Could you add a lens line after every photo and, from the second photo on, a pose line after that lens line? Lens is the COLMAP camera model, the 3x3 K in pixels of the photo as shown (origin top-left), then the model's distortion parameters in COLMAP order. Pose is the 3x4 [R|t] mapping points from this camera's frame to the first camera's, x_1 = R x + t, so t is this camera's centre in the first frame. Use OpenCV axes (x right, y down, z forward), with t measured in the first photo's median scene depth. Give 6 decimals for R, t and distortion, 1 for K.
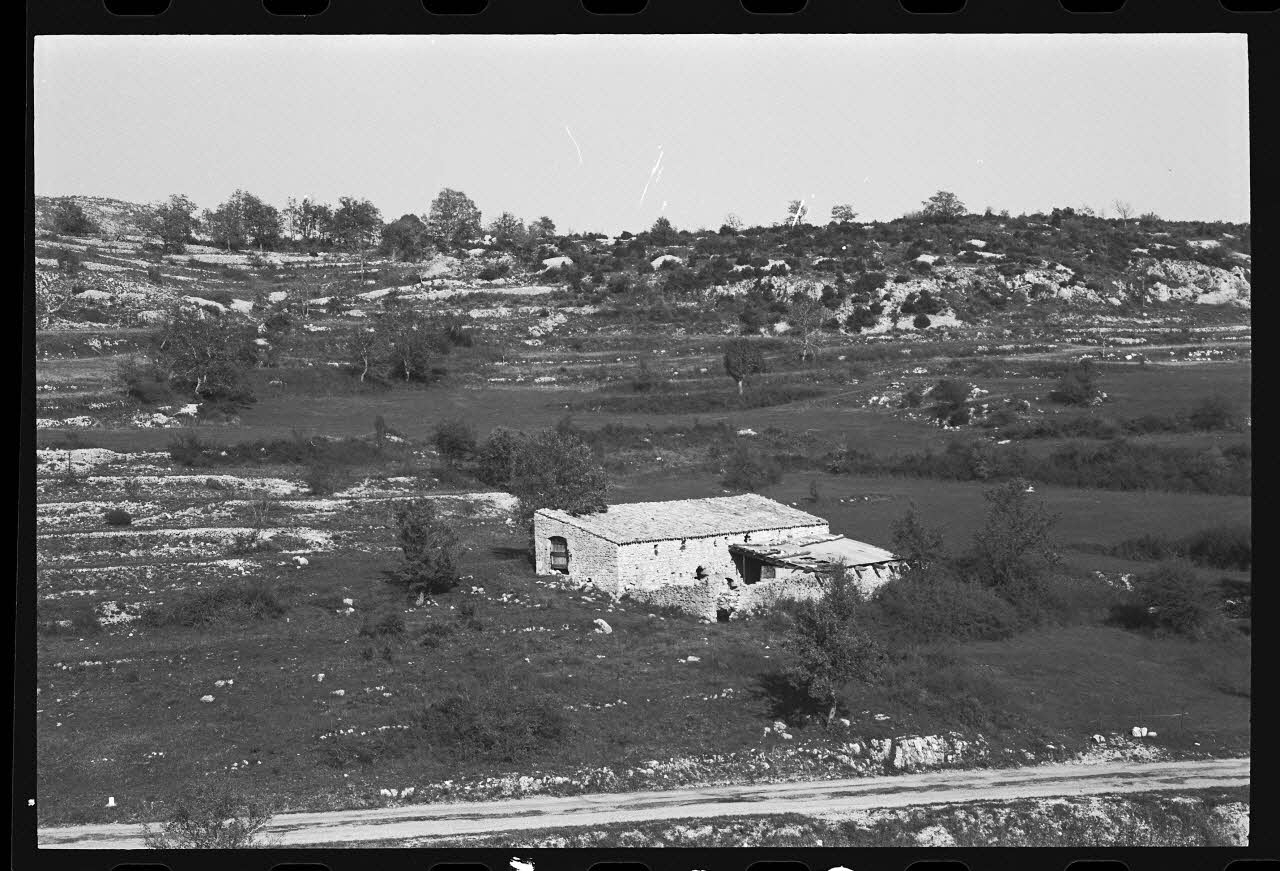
lens RADIAL K [[1857.1, 0, 640.0], [0, 1857.1, 435.5], [0, 0, 1]] dist [0.002783, -0.135239]
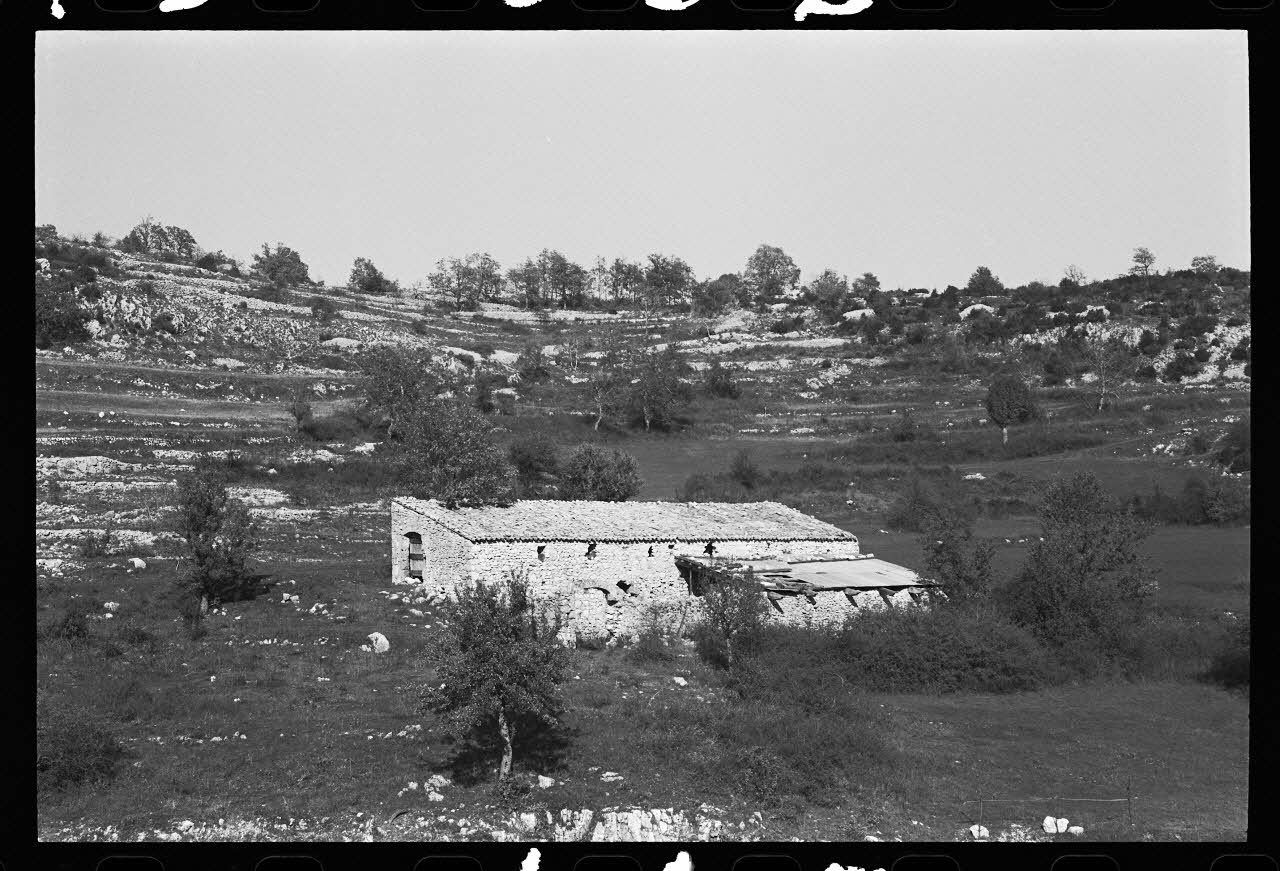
lens RADIAL K [[1854.2, 0, 640.0], [0, 1854.2, 435.5], [0, 0, 1]] dist [0.003595, -0.108491]
pose [[0.971774, 0.004411, -0.235874, 0.076615], [-0.017199, 0.998489, -0.052188, 0.018410], [0.235288, 0.054772, 0.970381, 0.103292]]
